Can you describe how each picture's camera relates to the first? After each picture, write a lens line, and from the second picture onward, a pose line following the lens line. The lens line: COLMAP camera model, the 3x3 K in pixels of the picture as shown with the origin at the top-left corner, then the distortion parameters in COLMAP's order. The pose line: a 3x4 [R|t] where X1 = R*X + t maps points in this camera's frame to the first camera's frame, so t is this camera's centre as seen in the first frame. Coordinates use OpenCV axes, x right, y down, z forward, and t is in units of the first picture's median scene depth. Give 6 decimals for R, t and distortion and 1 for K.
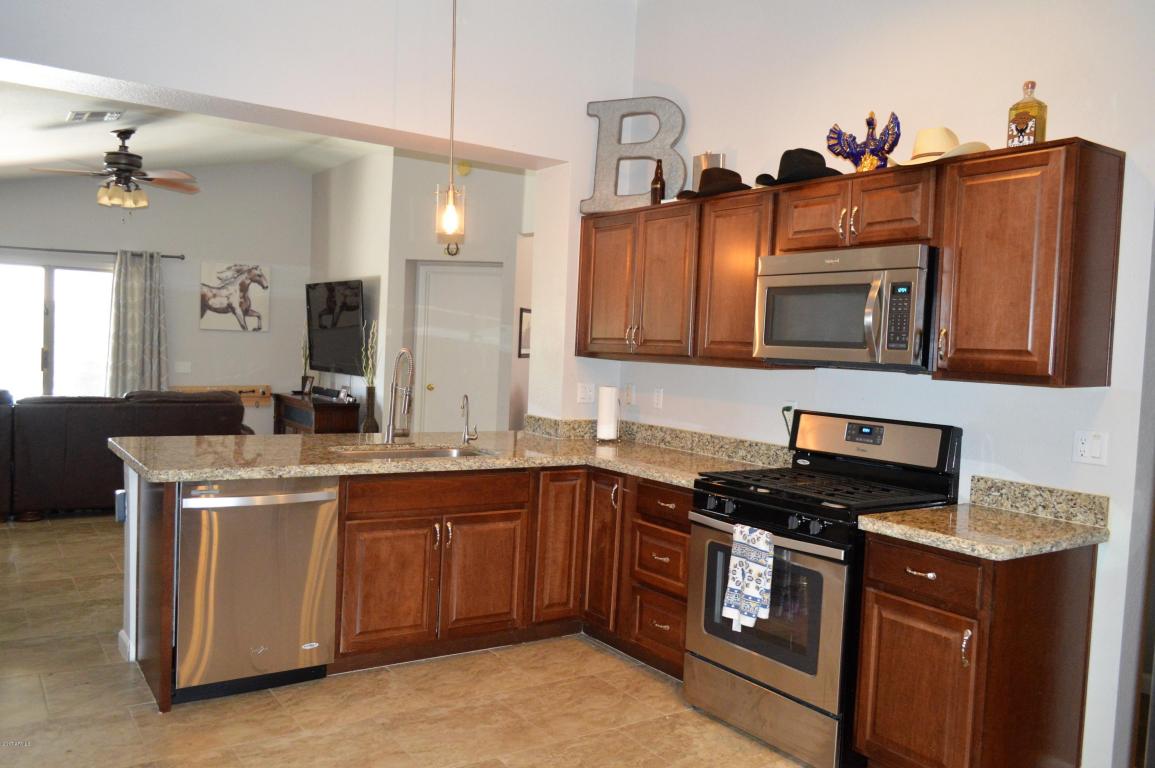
lens RADIAL K [[911.3, 0, 576.0], [0, 911.3, 381.1], [0, 0, 1]] dist [-0.009862, 0.009591]
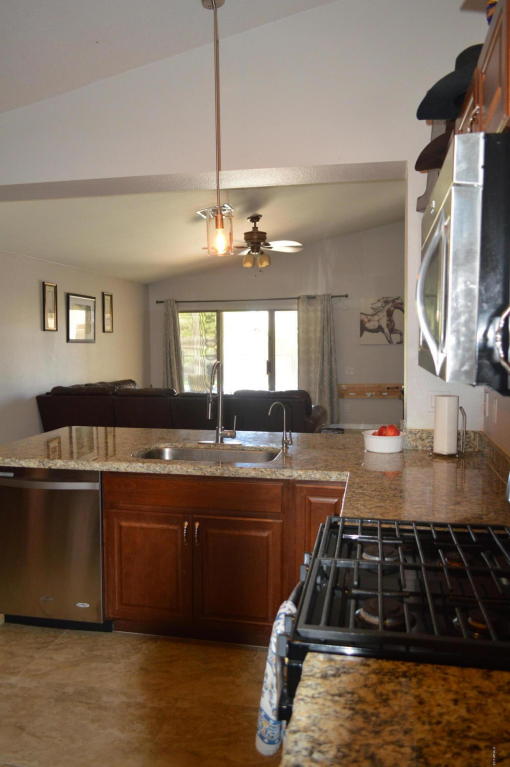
lens RADIAL K [[605.2, 0, 257.6], [0, 605.2, 385.9], [0, 0, 1]] dist [-0.009862, 0.009591]
pose [[0.692465, 0.006476, -0.721423, 0.234285], [0.006096, 0.999871, 0.014827, -0.009526], [0.721426, -0.014665, 0.692336, 0.304509]]
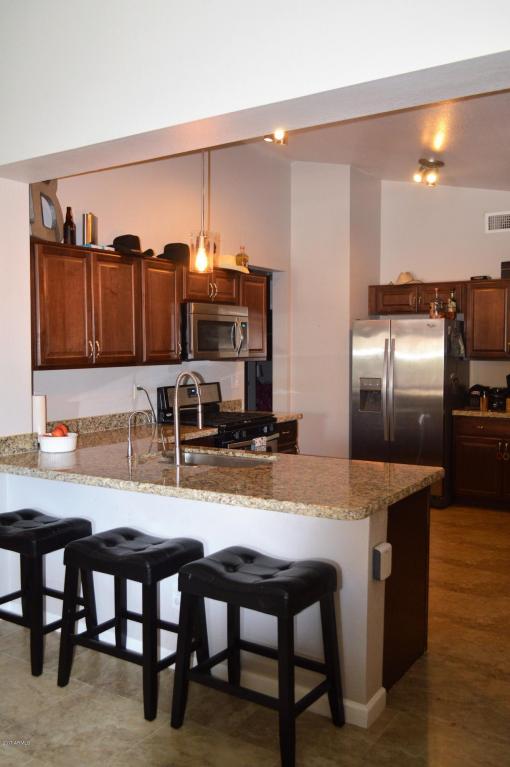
lens RADIAL K [[687.5, 0, 254.0], [0, 687.5, 383.9], [0, 0, 1]] dist [0.007440, 0.003862]
pose [[-0.383068, -0.098495, 0.918454, -0.566575], [0.020758, 0.993130, 0.115161, -0.067217], [-0.923487, 0.063179, -0.378392, 0.720745]]
